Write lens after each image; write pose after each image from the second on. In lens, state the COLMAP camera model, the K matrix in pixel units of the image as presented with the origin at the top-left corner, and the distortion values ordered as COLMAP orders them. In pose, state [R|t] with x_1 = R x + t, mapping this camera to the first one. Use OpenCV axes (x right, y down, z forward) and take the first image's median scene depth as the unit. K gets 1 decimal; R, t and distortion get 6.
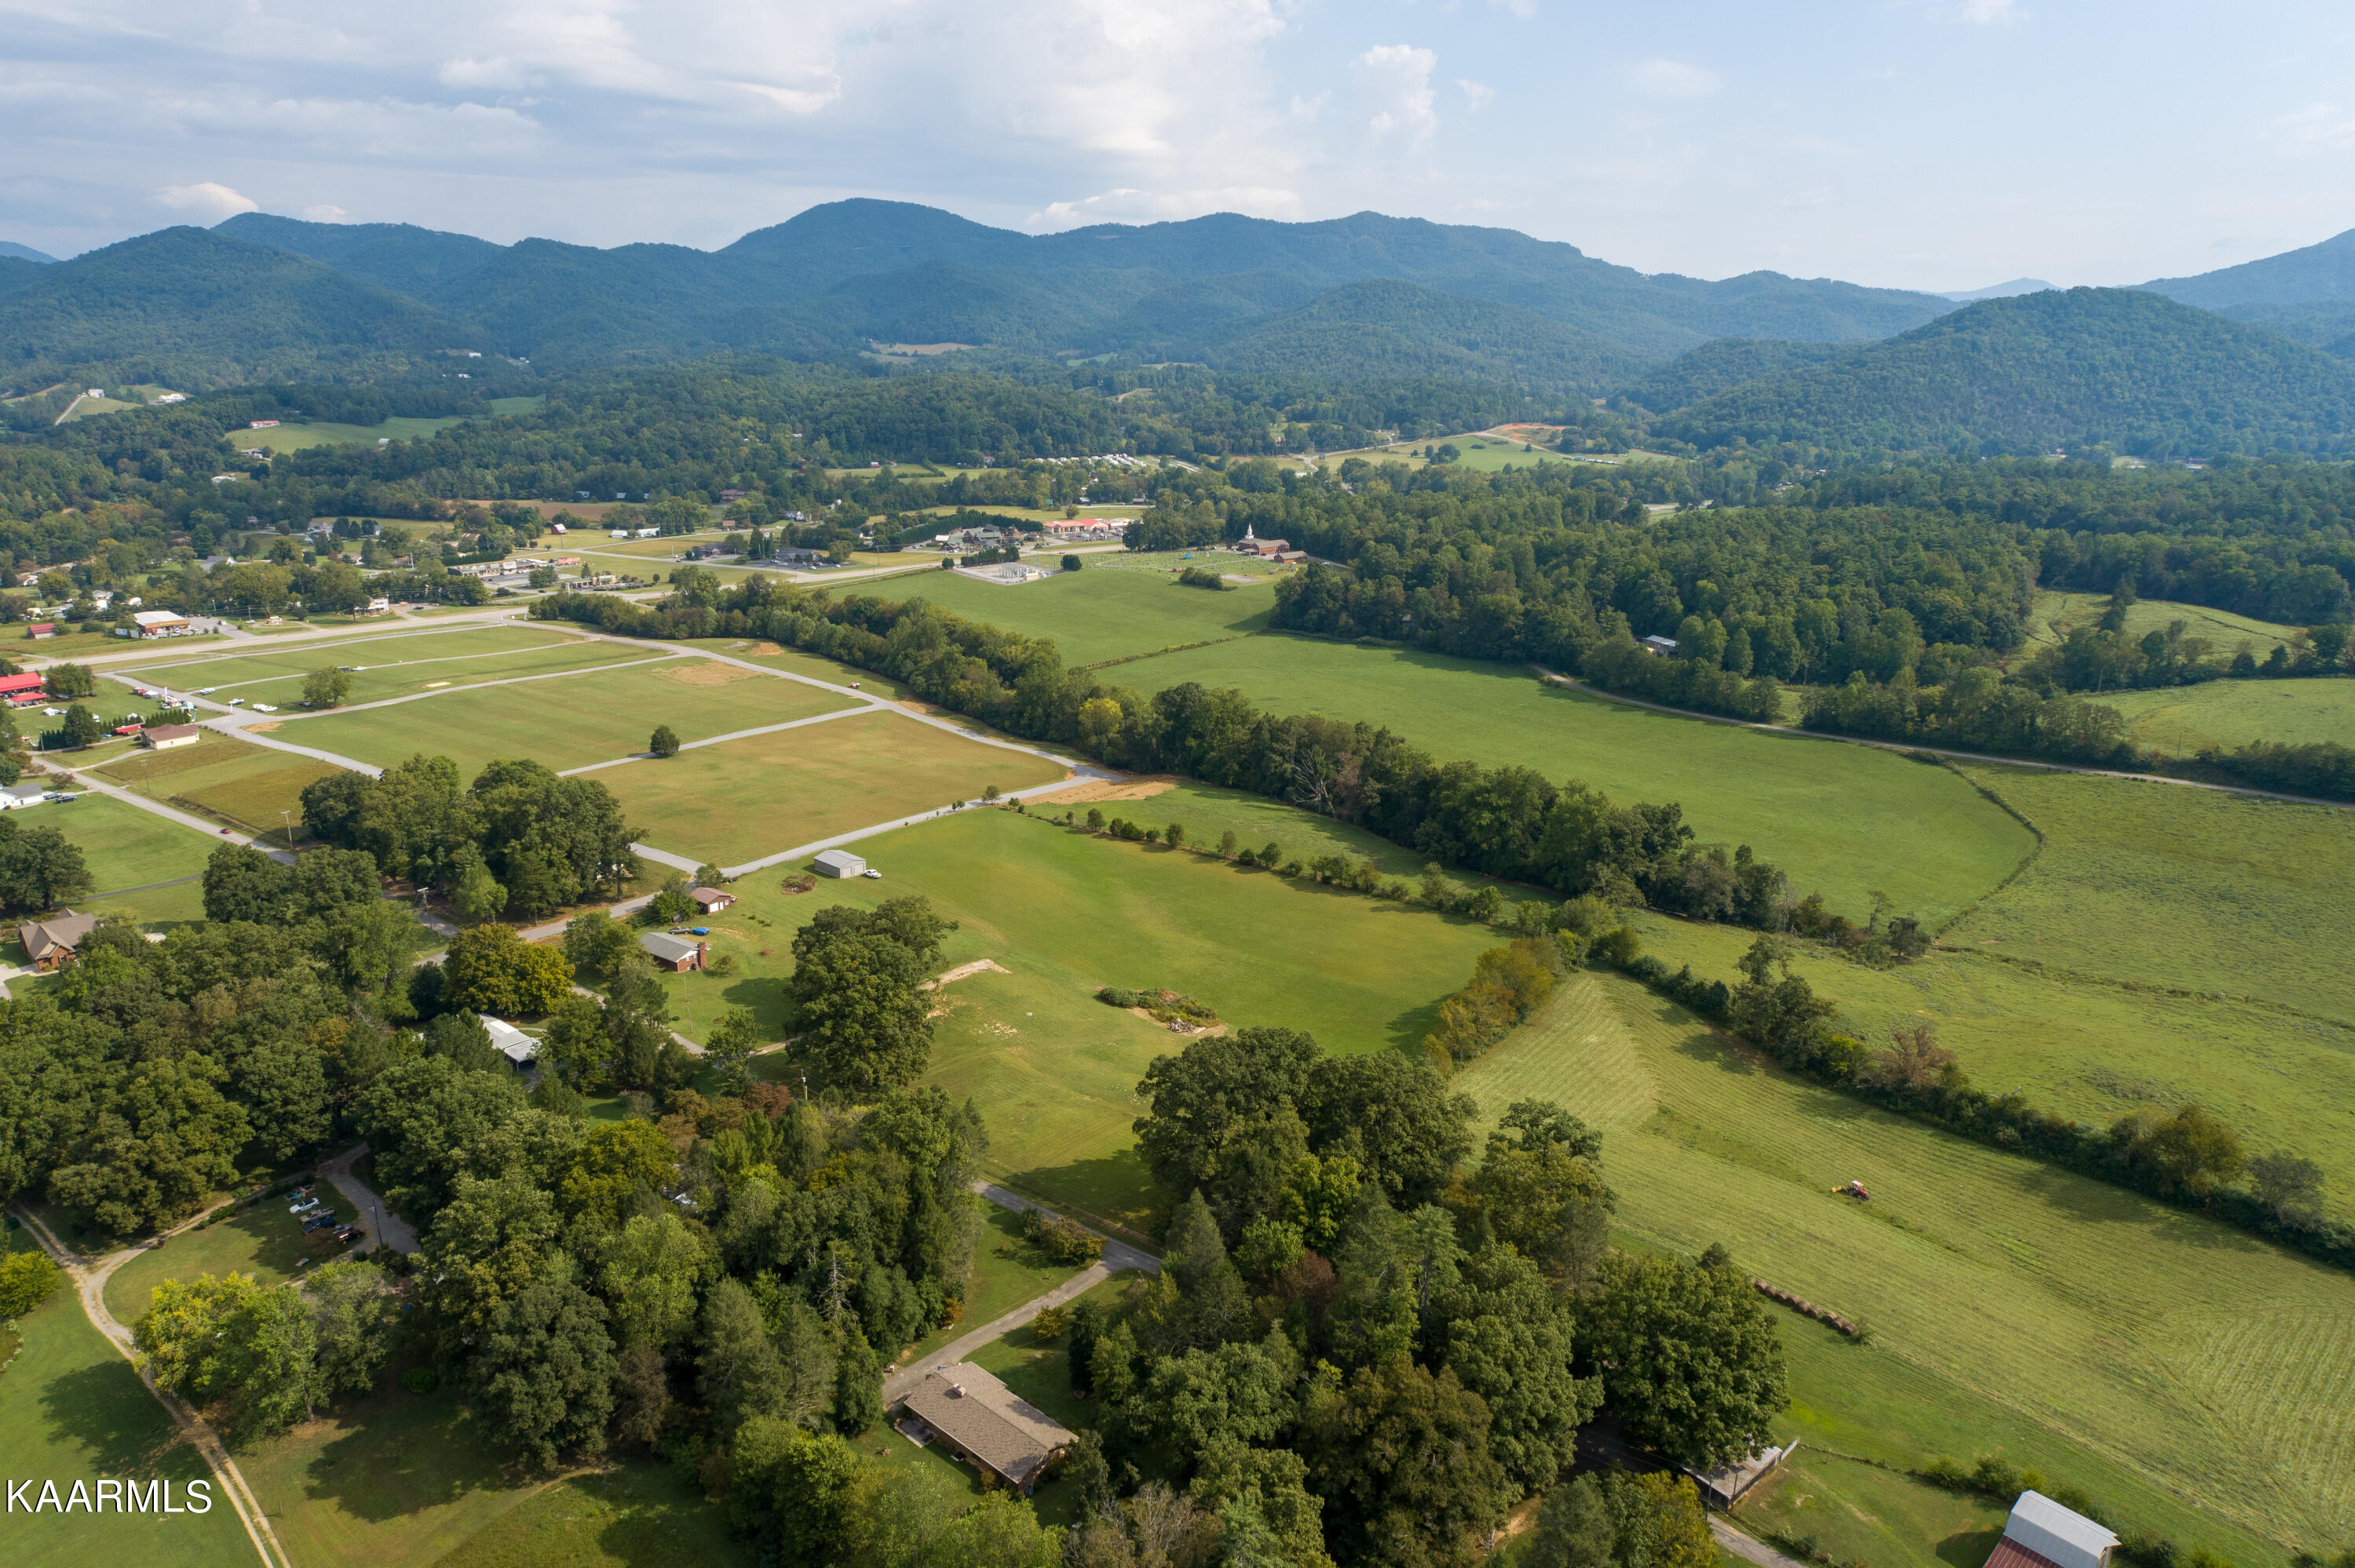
lens RADIAL K [[1594.1, 0, 1178.9], [0, 1594.1, 782.3], [0, 0, 1]] dist [-0.006293, 0.015645]
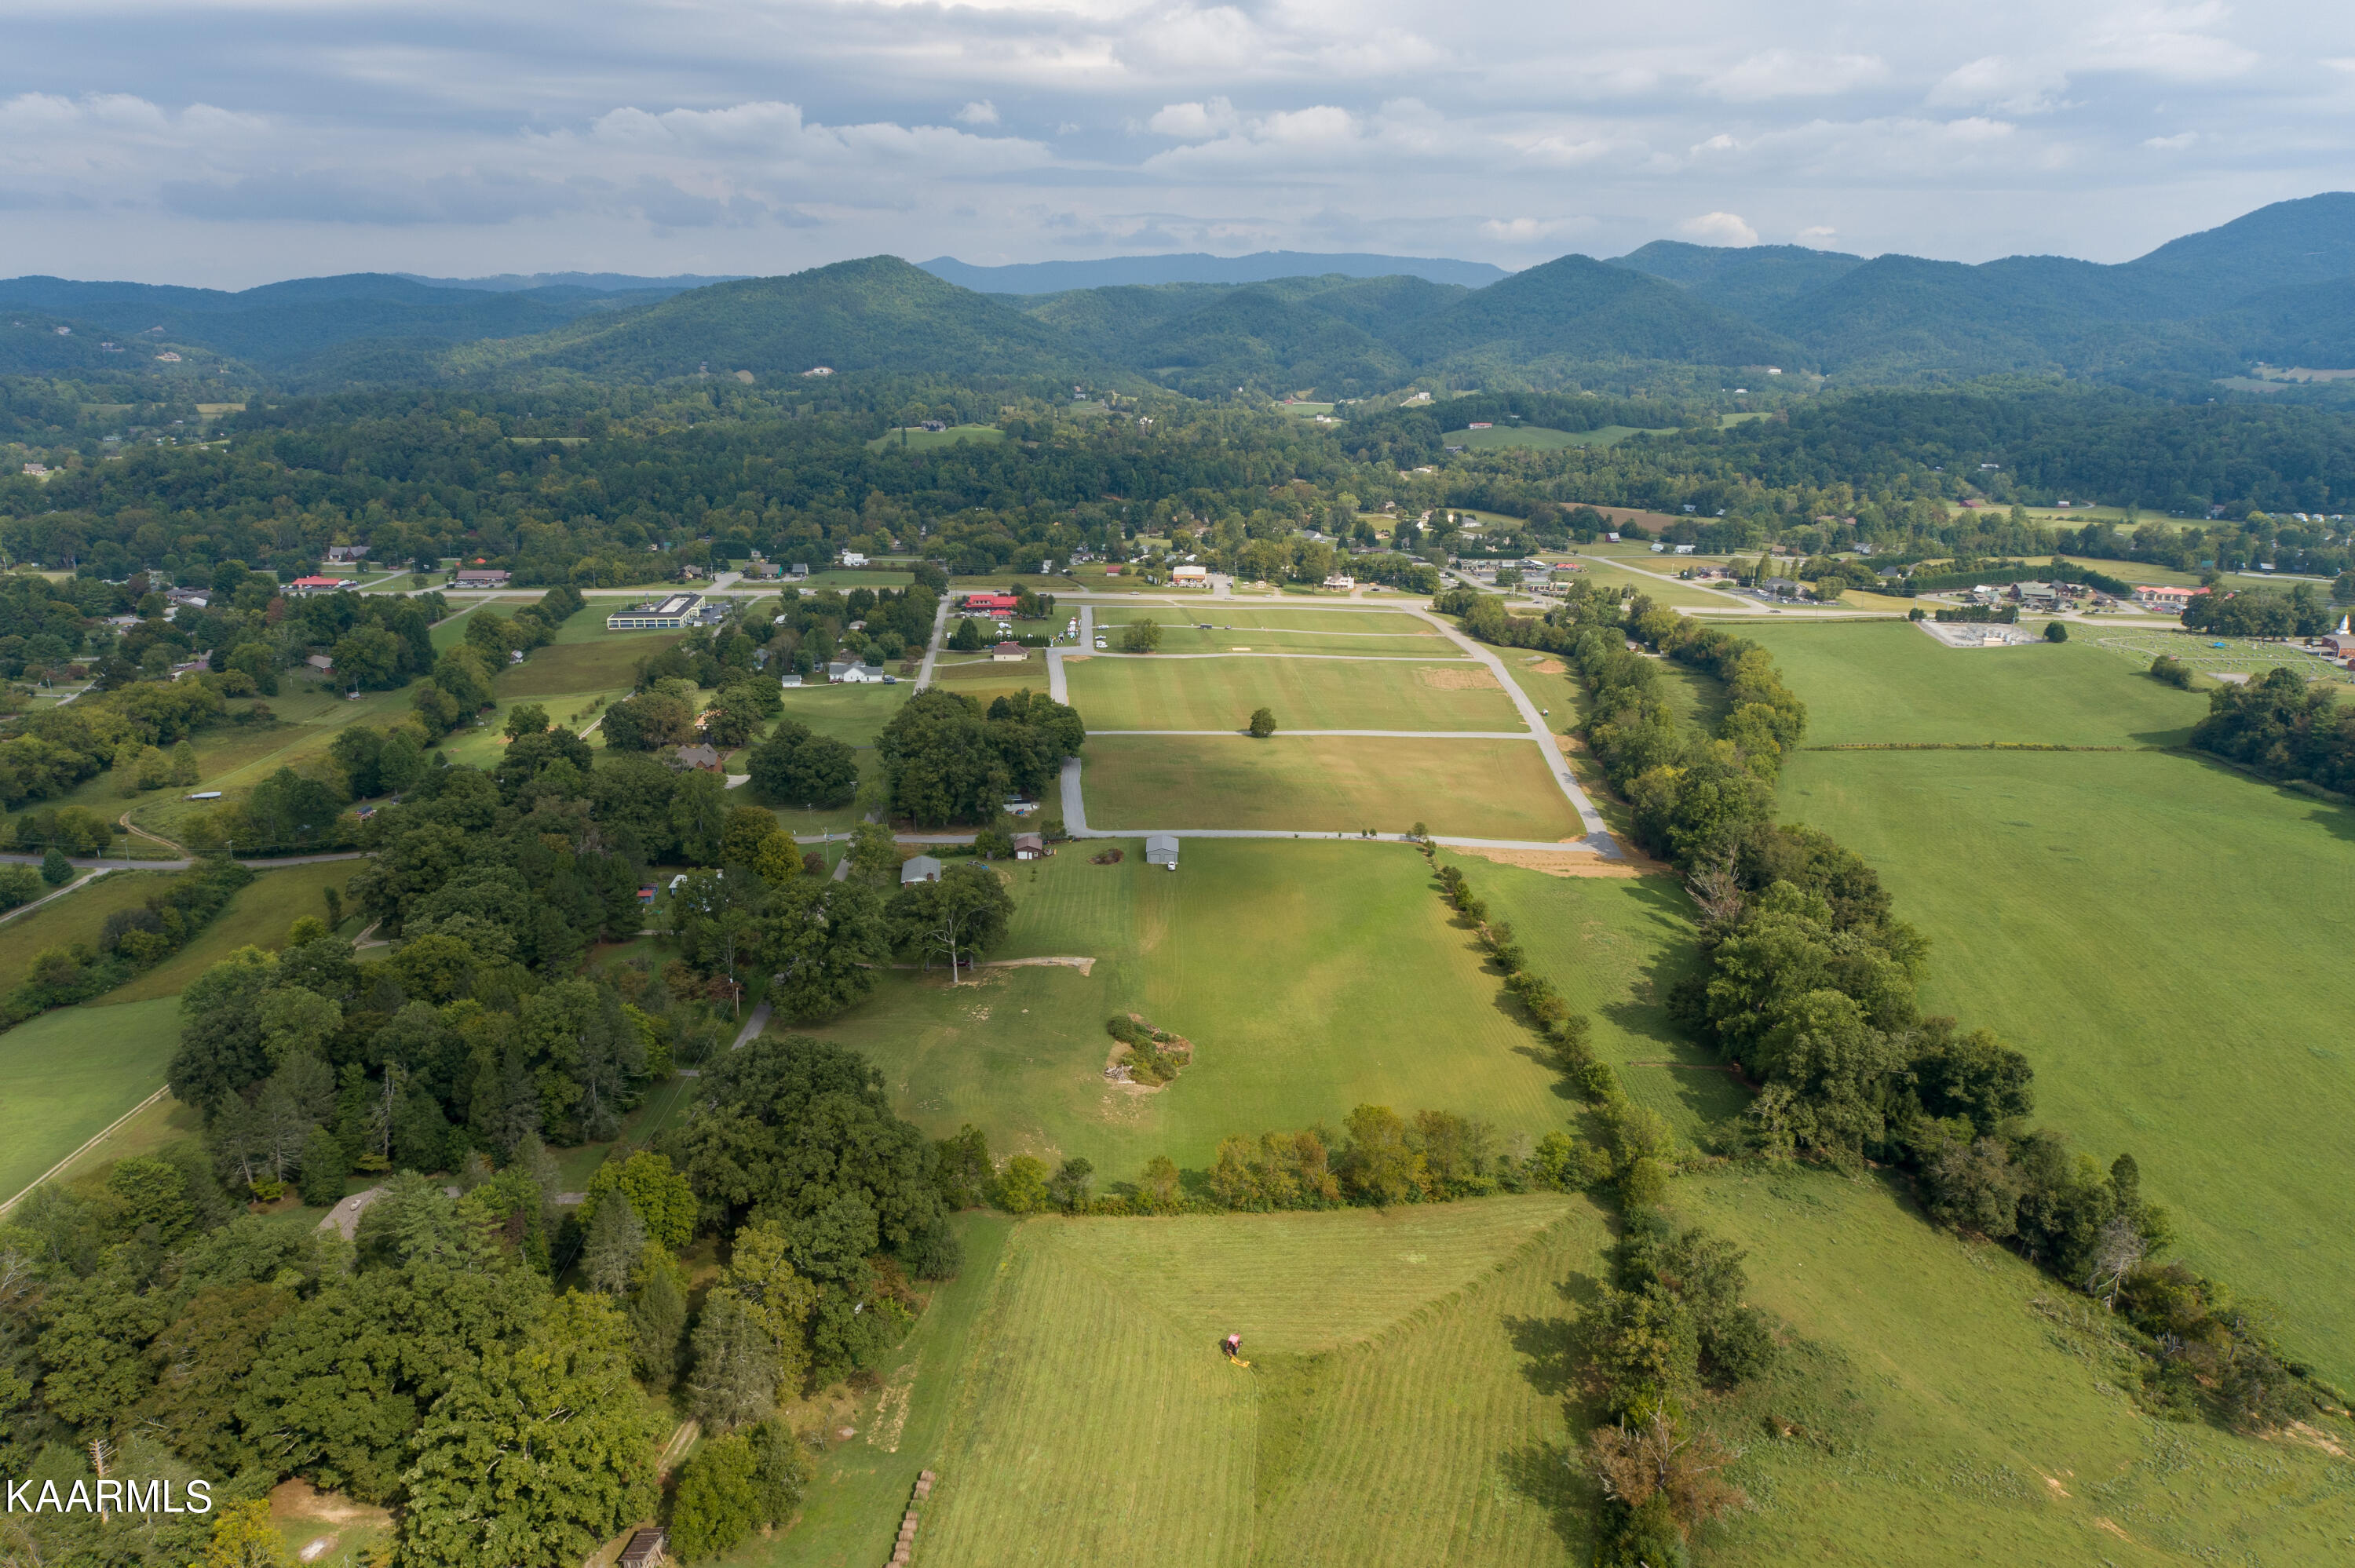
lens RADIAL K [[1594.1, 0, 1178.9], [0, 1594.1, 782.3], [0, 0, 1]] dist [-0.006293, 0.015645]
pose [[0.684434, 0.202502, -0.700388, 0.196649], [-0.209993, 0.974697, 0.076603, -0.028330], [0.698178, 0.094647, 0.709640, 0.101316]]
